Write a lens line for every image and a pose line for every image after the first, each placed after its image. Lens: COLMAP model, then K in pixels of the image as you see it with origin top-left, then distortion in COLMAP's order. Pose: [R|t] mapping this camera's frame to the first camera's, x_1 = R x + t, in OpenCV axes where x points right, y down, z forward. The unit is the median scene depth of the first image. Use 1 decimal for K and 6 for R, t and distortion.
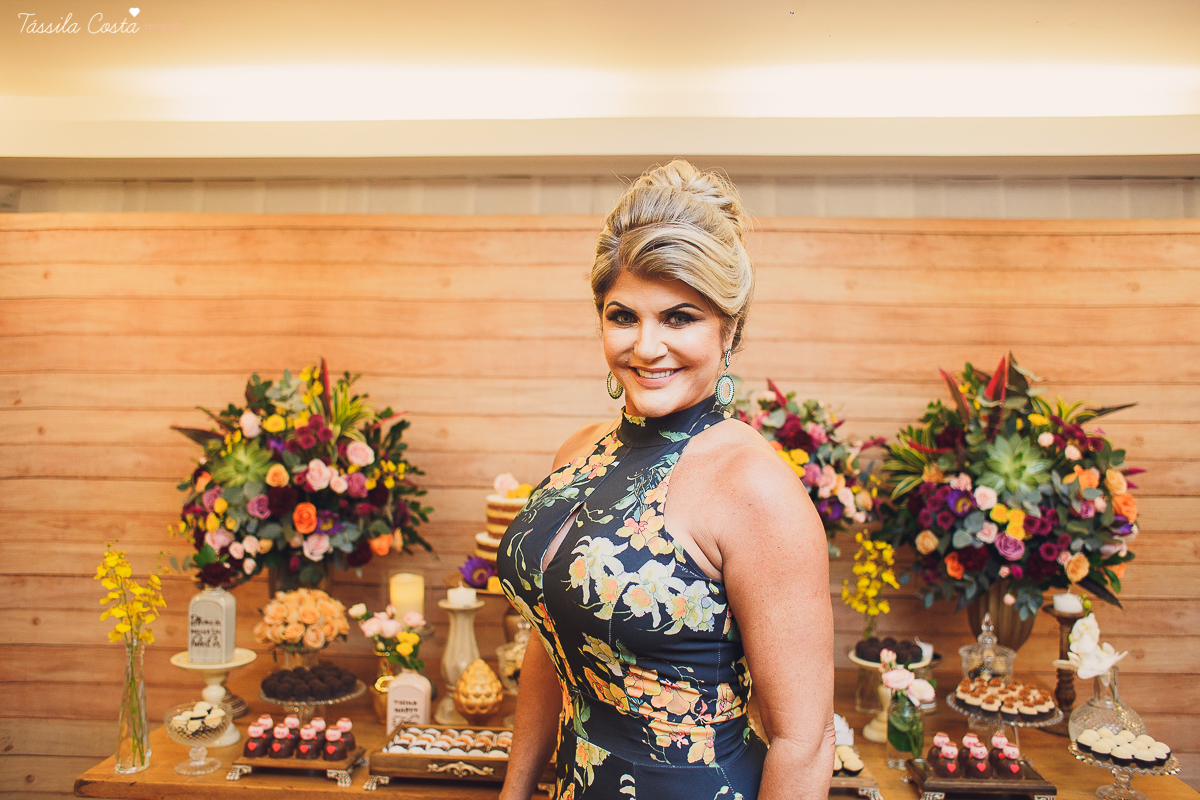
lens RADIAL K [[975.1, 0, 597.9], [0, 975.1, 404.3], [0, 0, 1]] dist [-0.105731, 0.135089]
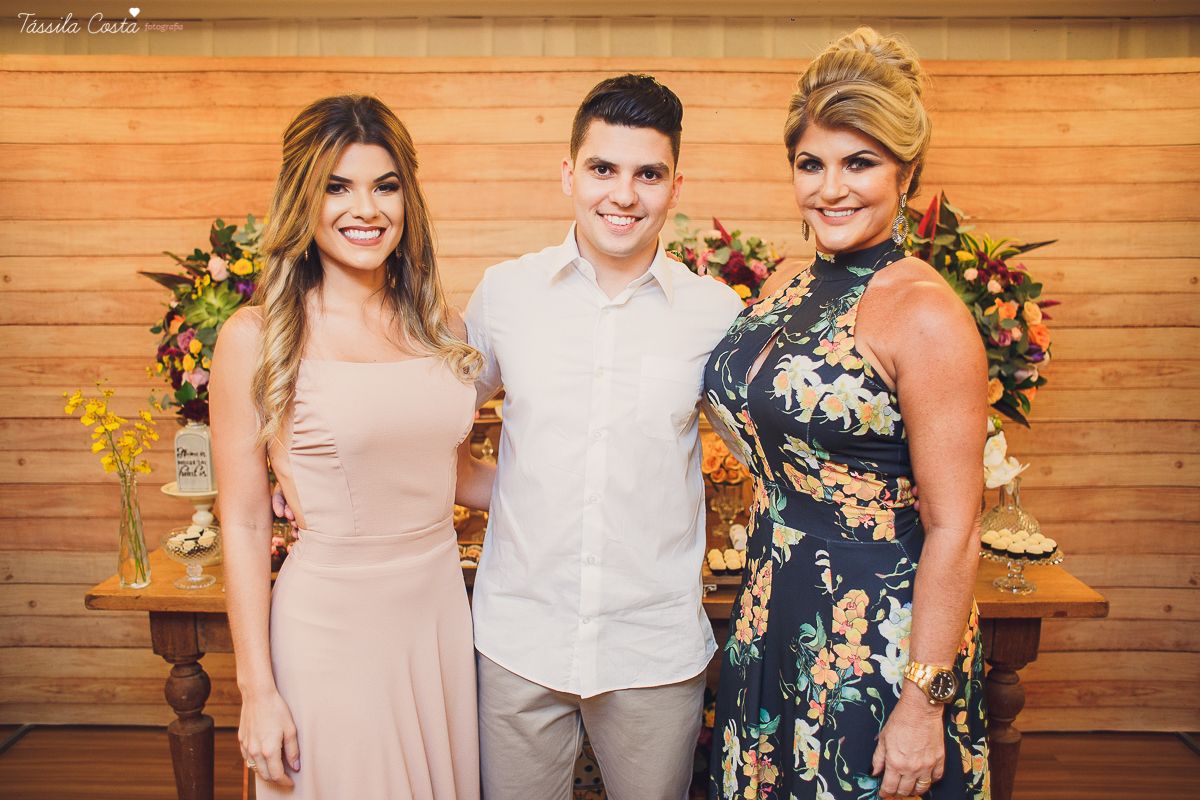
lens RADIAL K [[962.7, 0, 596.9], [0, 962.7, 403.0], [0, 0, 1]] dist [-0.101876, 0.128256]
pose [[0.998916, -0.017092, 0.043297, 0.000010], [0.009934, 0.986995, 0.160443, 0.003888], [-0.045476, -0.159839, 0.986095, -0.048613]]
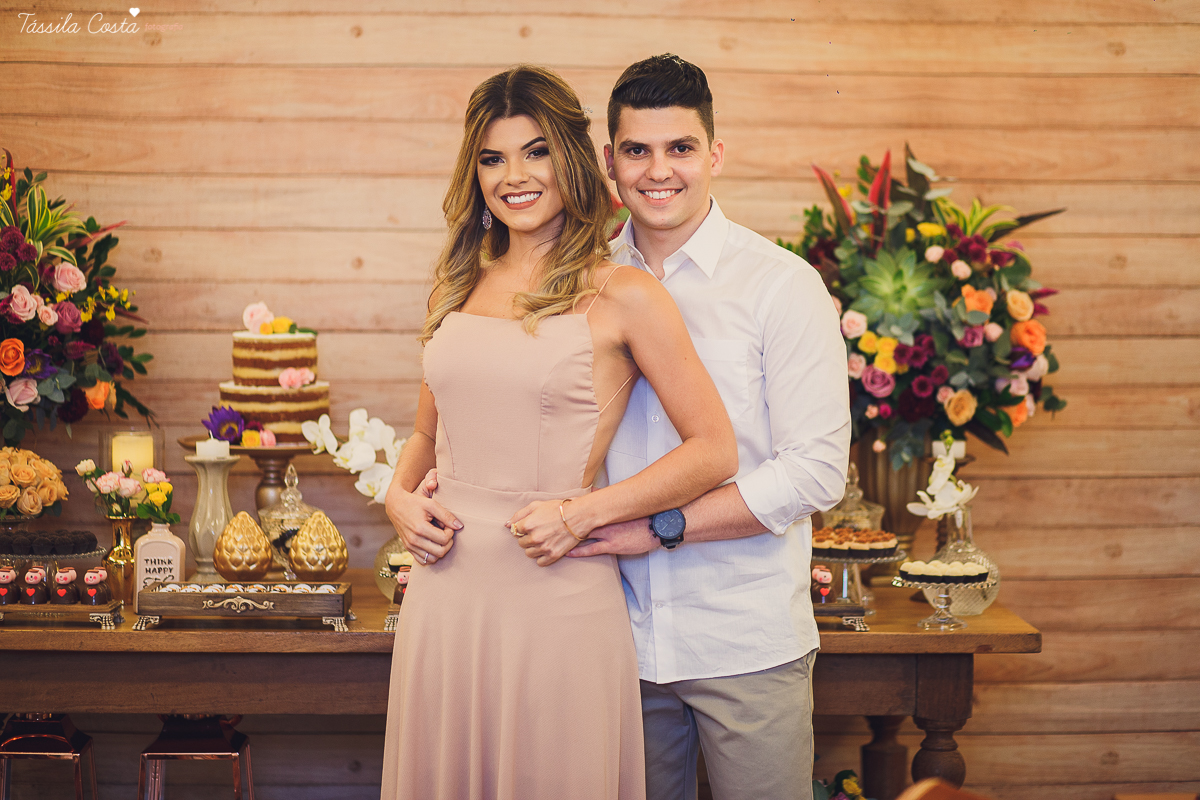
lens RADIAL K [[2848.4, 0, 600.0], [0, 2848.4, 400.0], [0, 0, 1]] dist [-0.070300, -0.707006]
pose [[0.995612, -0.009082, 0.093139, -0.035053], [0.003274, 0.998051, 0.062322, 0.008585], [-0.093524, -0.061744, 0.993701, -1.251184]]
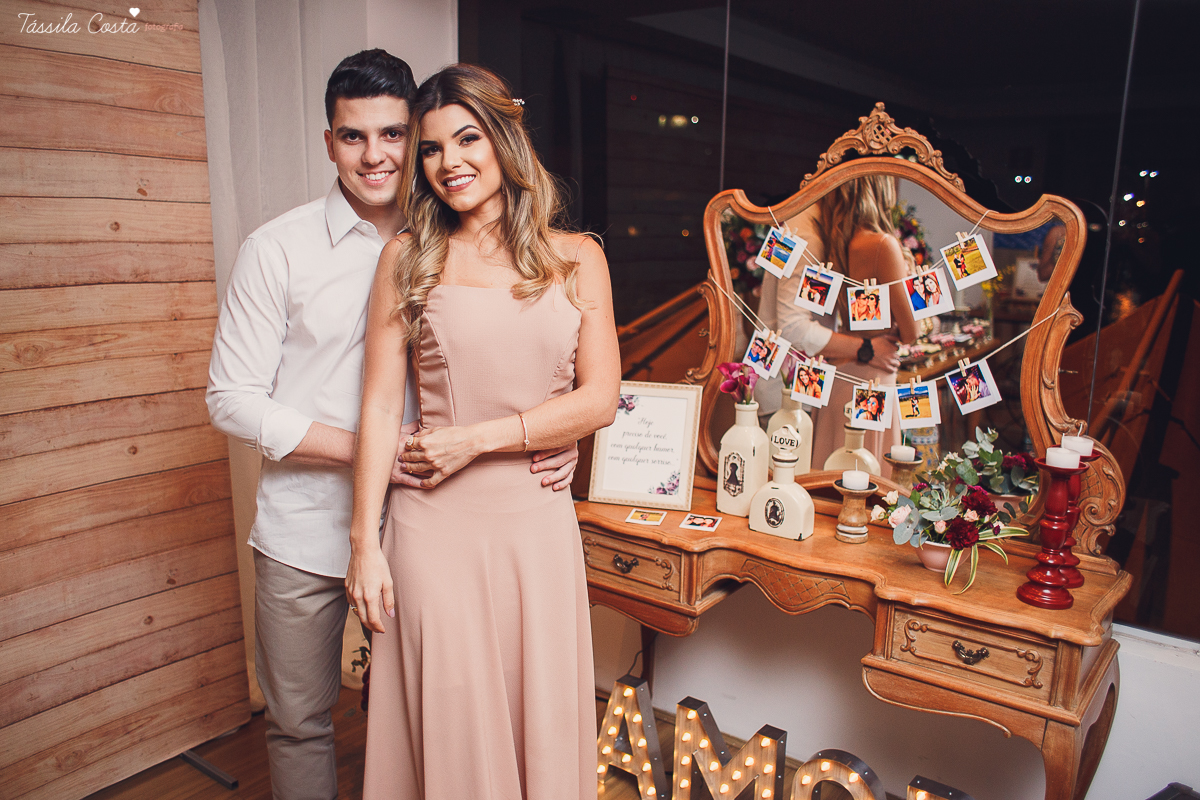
lens RADIAL K [[980.4, 0, 596.7], [0, 980.4, 402.2], [0, 0, 1]] dist [-0.104087, 0.134126]
pose [[0.543829, -0.157249, 0.824331, 0.228529], [-0.020601, 0.979490, 0.200438, 0.018226], [-0.838943, -0.125987, 0.529436, 0.148583]]
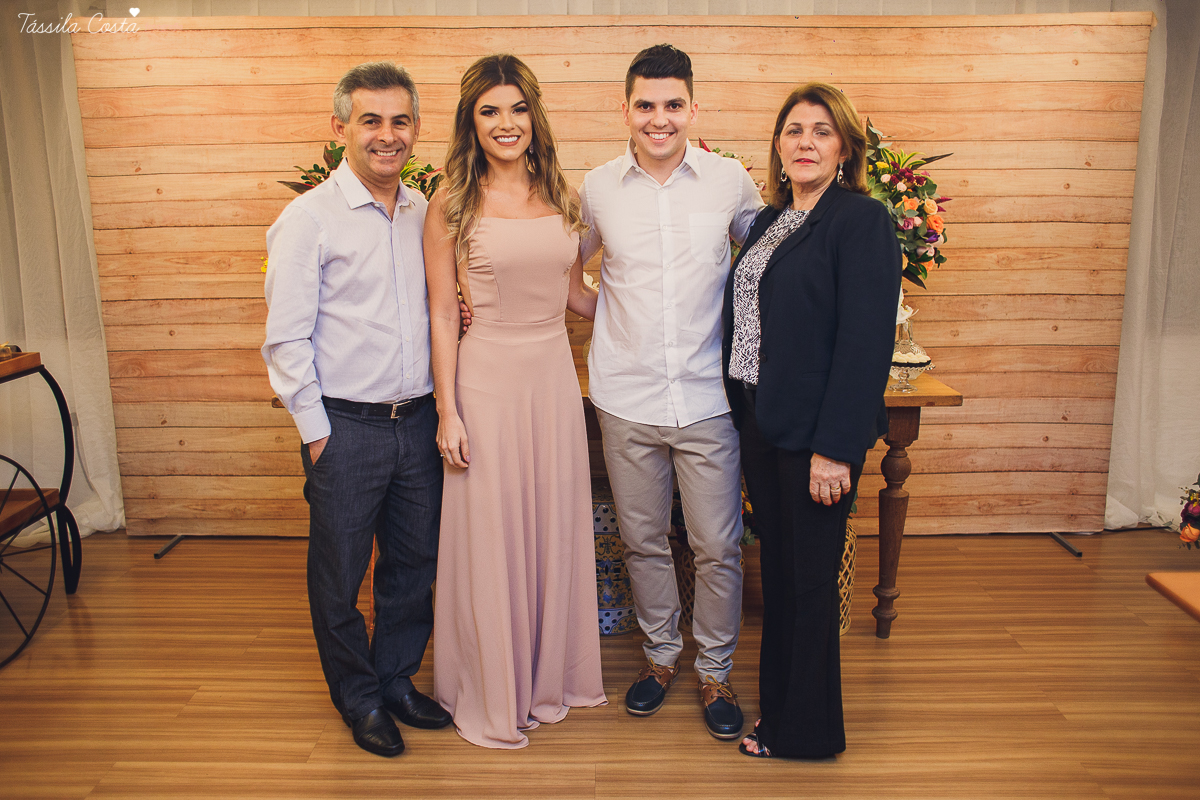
lens RADIAL K [[962.7, 0, 596.9], [0, 962.7, 403.0], [0, 0, 1]] dist [-0.101876, 0.128256]
pose [[0.998623, -0.027761, 0.044512, -0.048554], [0.016957, 0.973775, 0.226880, 0.031147], [-0.049643, -0.225813, 0.972905, -0.443261]]
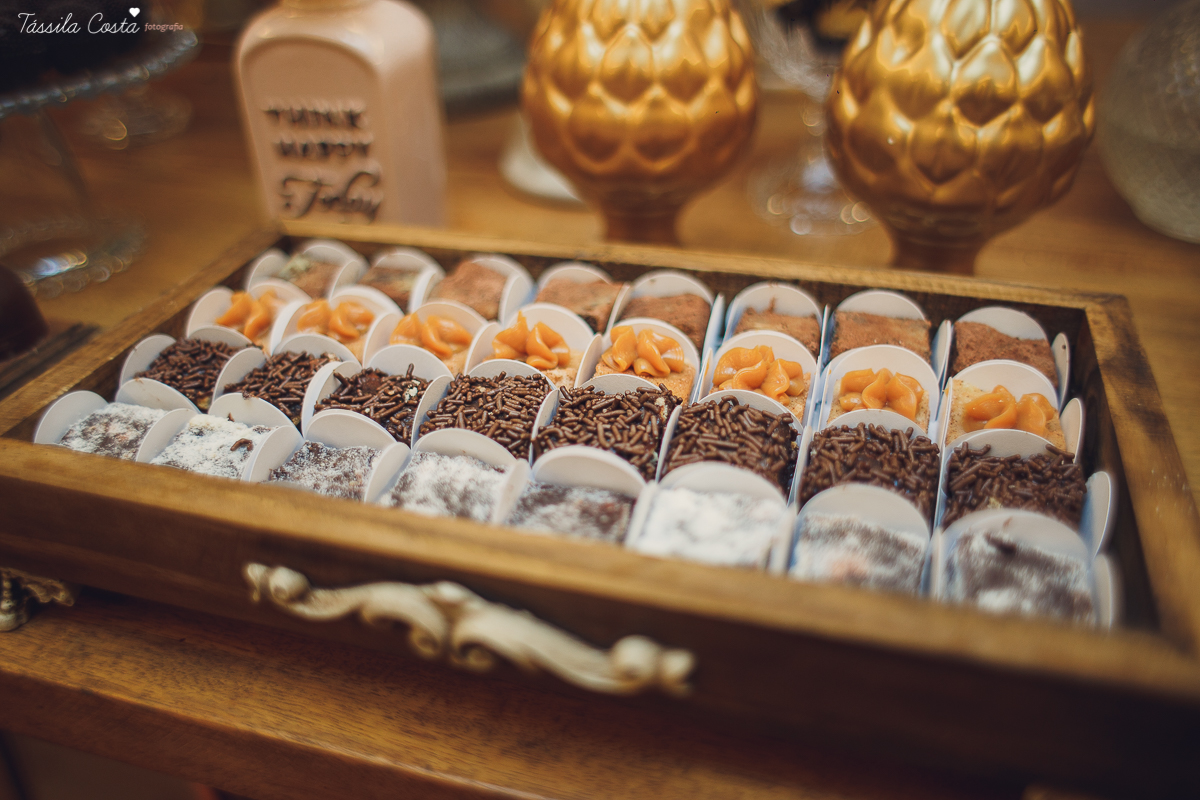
lens RADIAL K [[962.7, 0, 596.9], [0, 962.7, 403.0], [0, 0, 1]] dist [-0.101876, 0.128256]
pose [[0.976072, 0.080860, -0.201856, -0.070155], [0.047410, 0.826821, 0.560463, 0.198714], [0.212218, -0.556622, 0.803203, 0.651788]]
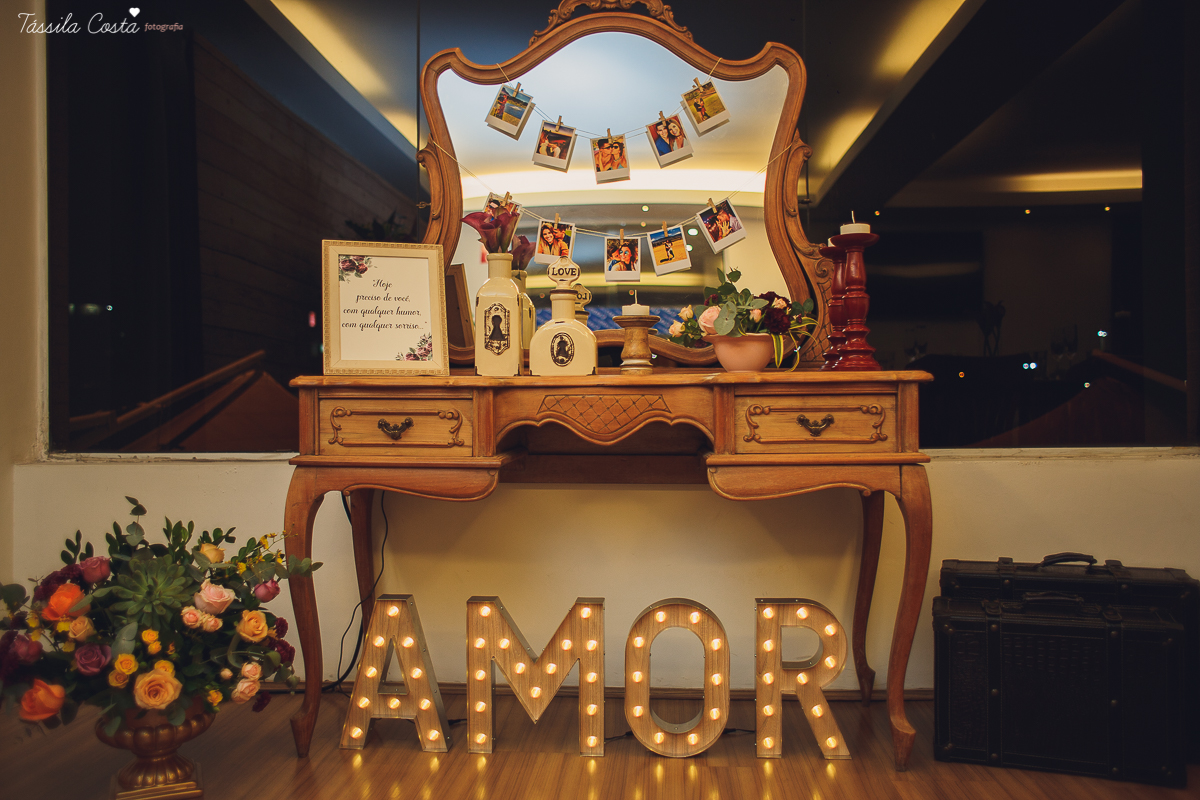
lens RADIAL K [[962.7, 0, 596.9], [0, 962.7, 403.0], [0, 0, 1]] dist [-0.101876, 0.128256]
pose [[0.003608, -0.006944, 0.999969, 0.244372], [0.000251, 0.999976, 0.006943, 0.346329], [-0.999993, 0.000226, 0.003610, 0.454399]]
